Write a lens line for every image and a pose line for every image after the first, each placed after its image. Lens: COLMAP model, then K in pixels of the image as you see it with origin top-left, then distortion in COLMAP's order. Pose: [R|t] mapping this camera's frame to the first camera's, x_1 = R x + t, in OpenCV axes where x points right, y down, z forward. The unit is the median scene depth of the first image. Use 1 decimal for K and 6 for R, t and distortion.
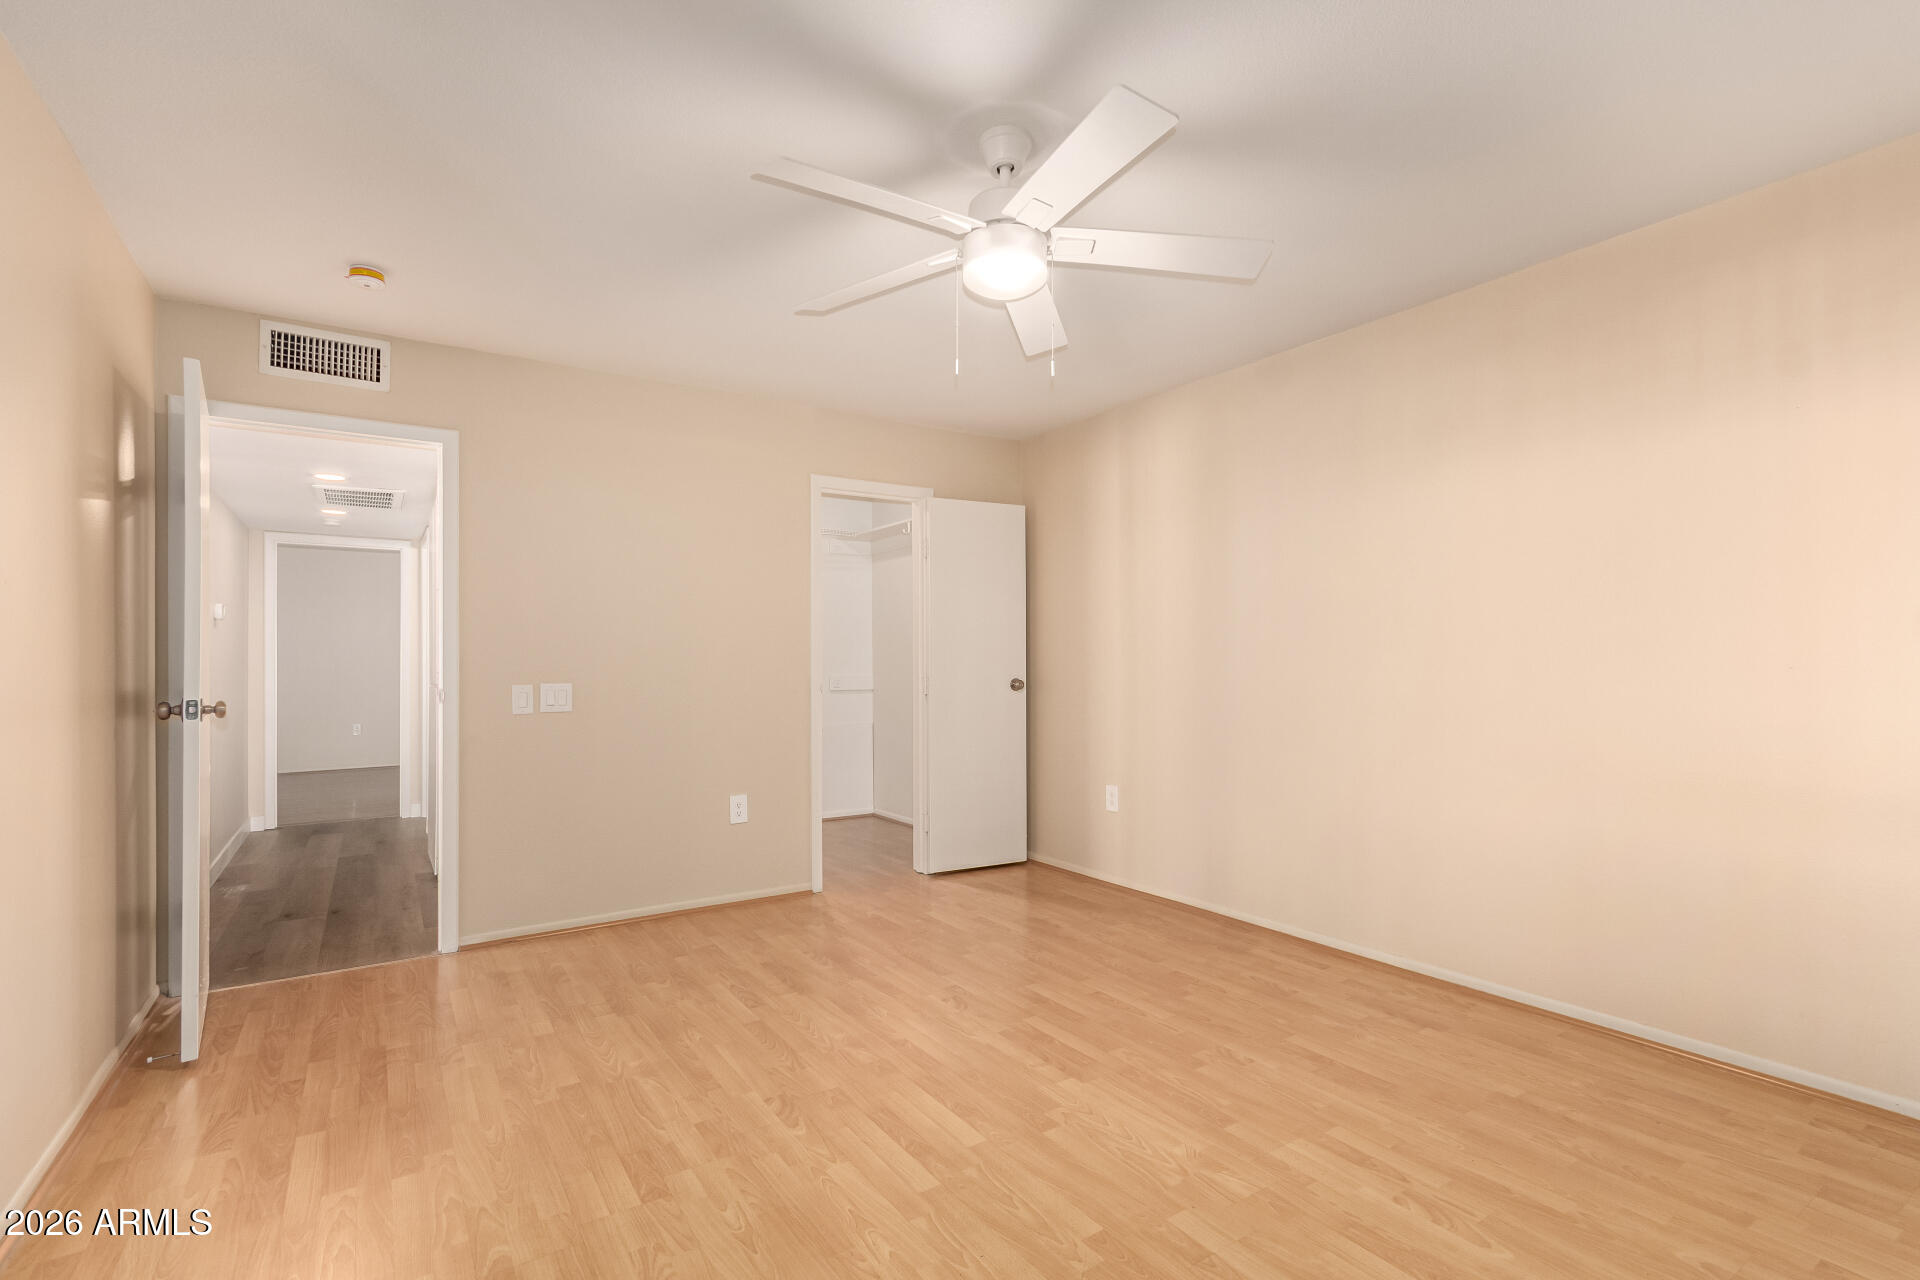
lens RADIAL K [[890.3, 0, 960.0], [0, 890.3, 669.9], [0, 0, 1]] dist [0.002611, 0.001021]
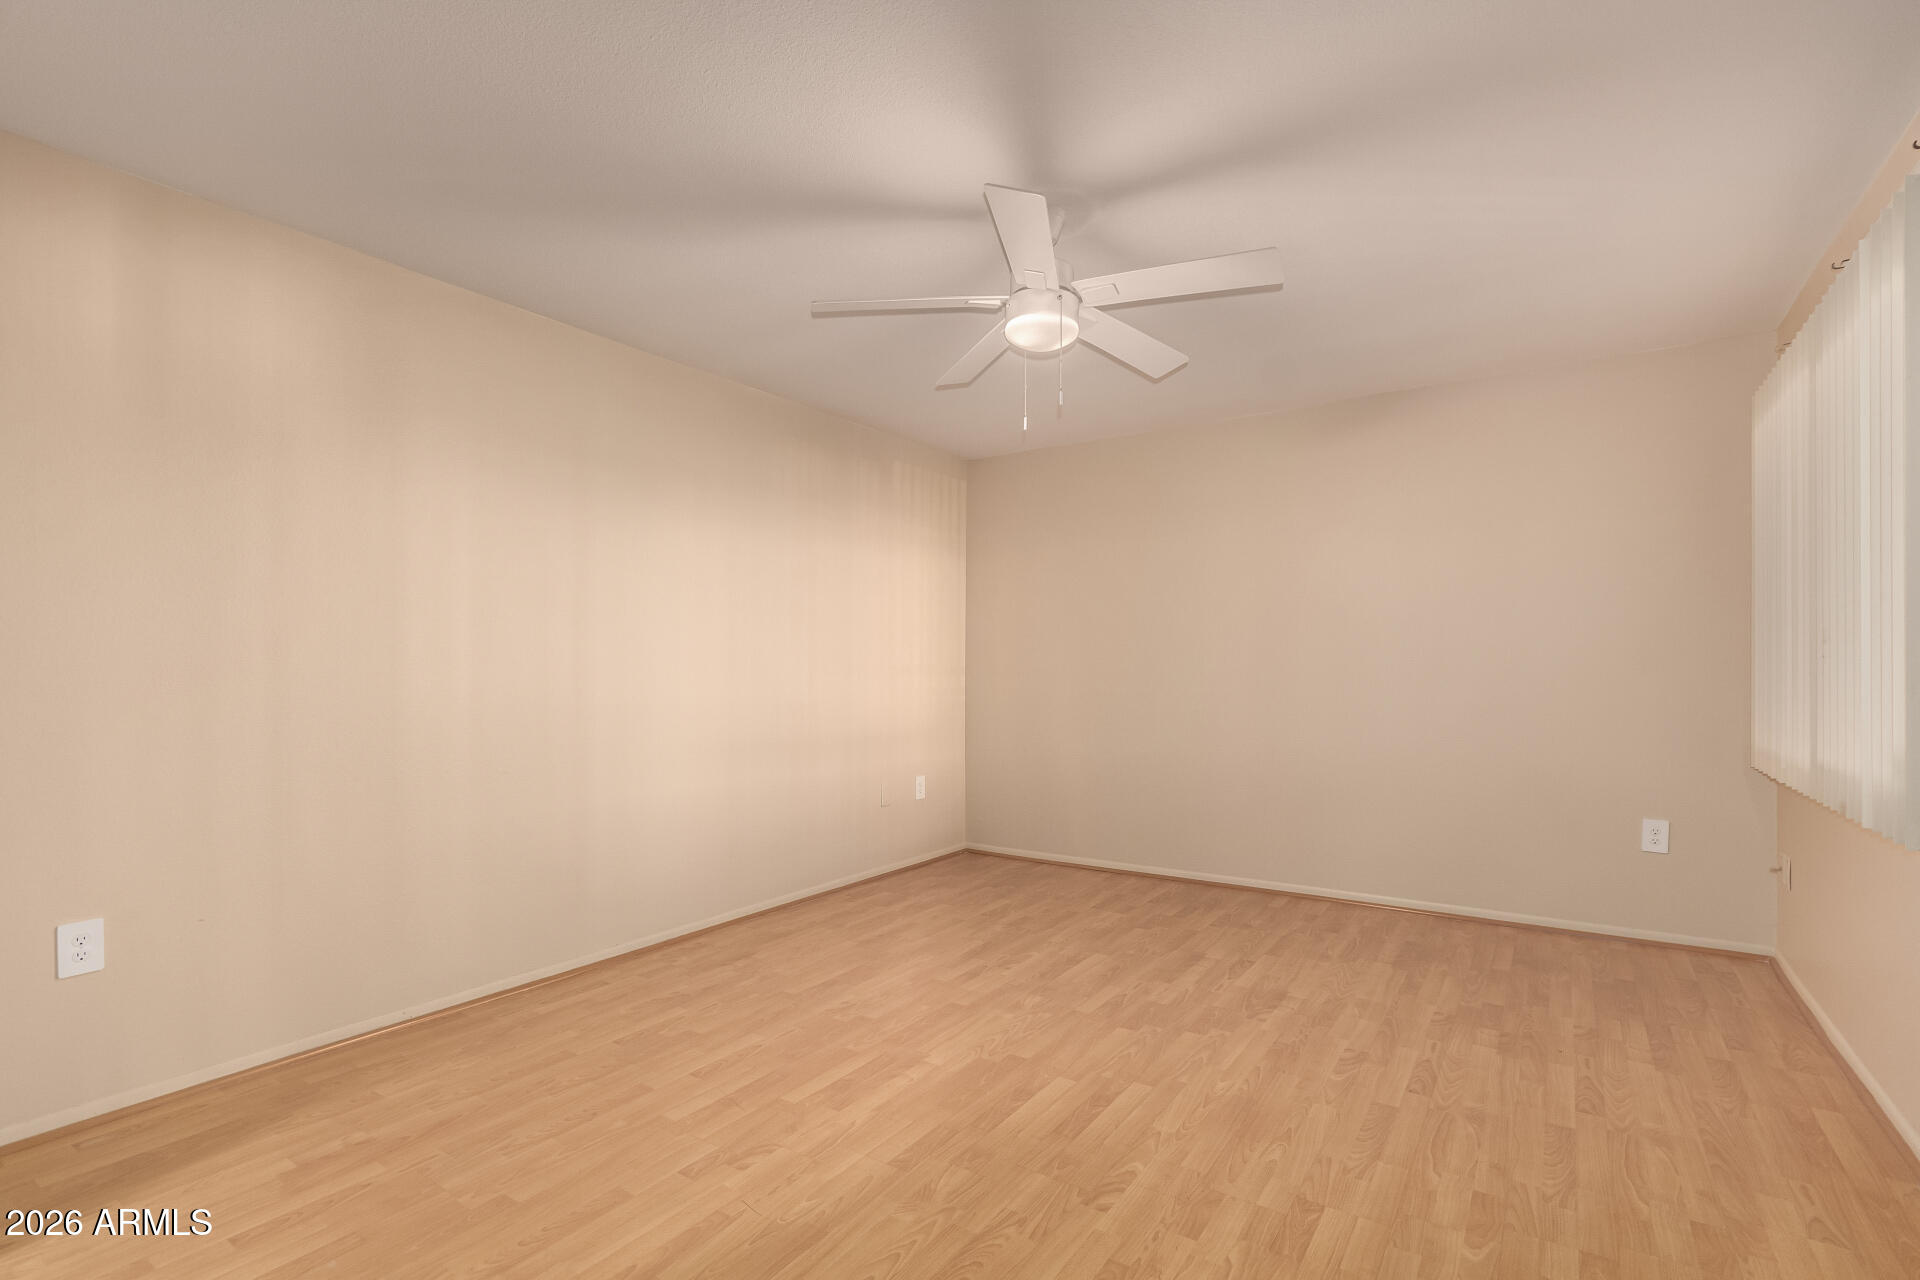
lens RADIAL K [[890.3, 0, 960.0], [0, 890.3, 669.9], [0, 0, 1]] dist [0.002611, 0.001021]
pose [[-0.382516, 0.005472, 0.923932, -0.918267], [0.012493, 0.999922, -0.000750, -0.006412], [-0.923864, 0.011256, -0.382555, 1.429697]]
